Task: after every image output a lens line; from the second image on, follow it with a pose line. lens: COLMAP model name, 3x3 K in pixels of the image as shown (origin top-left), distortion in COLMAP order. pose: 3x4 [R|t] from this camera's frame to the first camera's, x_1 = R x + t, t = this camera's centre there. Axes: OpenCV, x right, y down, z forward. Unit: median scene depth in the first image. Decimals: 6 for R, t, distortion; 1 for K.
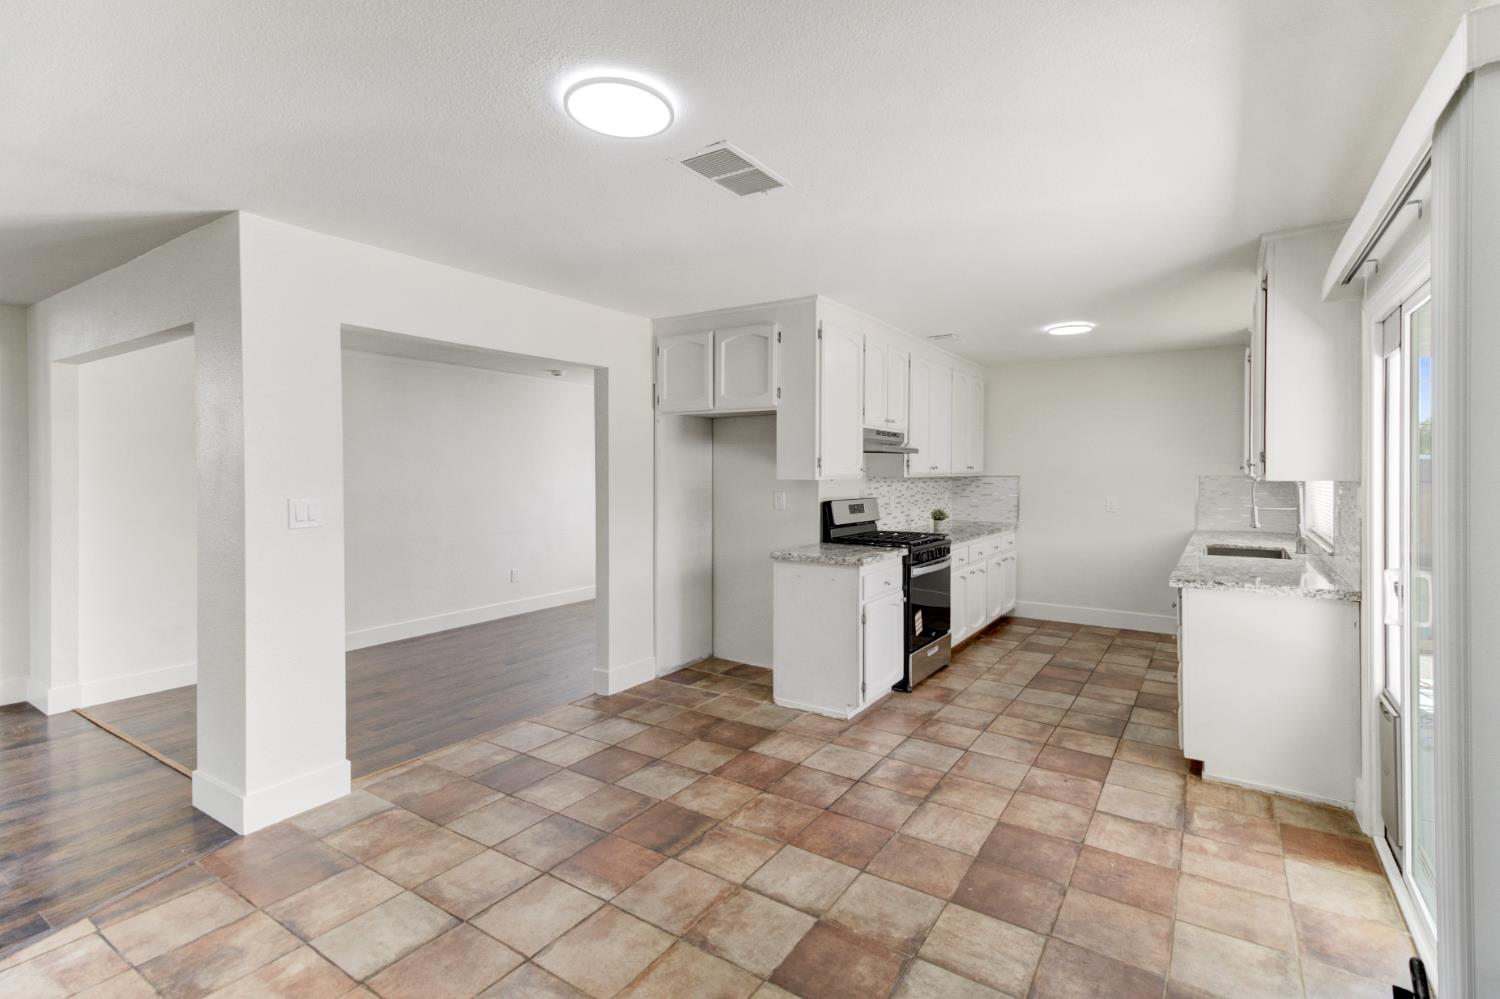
lens RADIAL K [[696.5, 0, 764.0], [0, 696.5, 492.9], [0, 0, 1]] dist [0.026341, -0.005747]
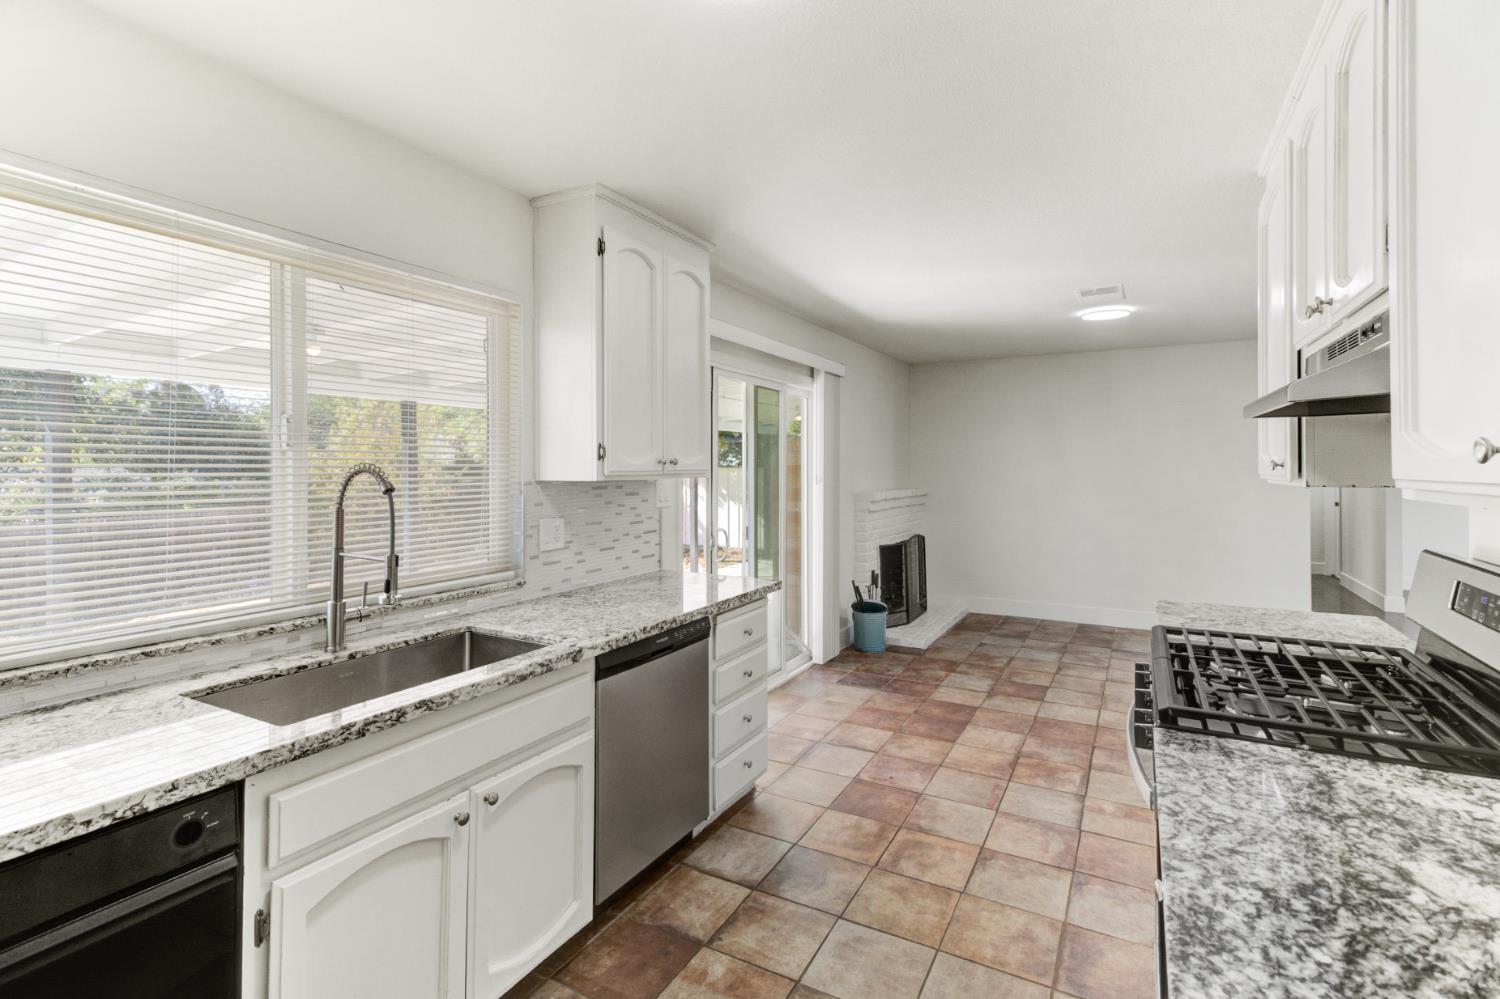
lens RADIAL K [[696.5, 0, 757.8], [0, 696.5, 464.9], [0, 0, 1]] dist [0.026341, -0.005747]
pose [[-0.997163, 0.004698, -0.075119, 0.568468], [0.002348, 0.999506, 0.031339, -0.055652], [0.075230, 0.031073, -0.996682, 1.615033]]
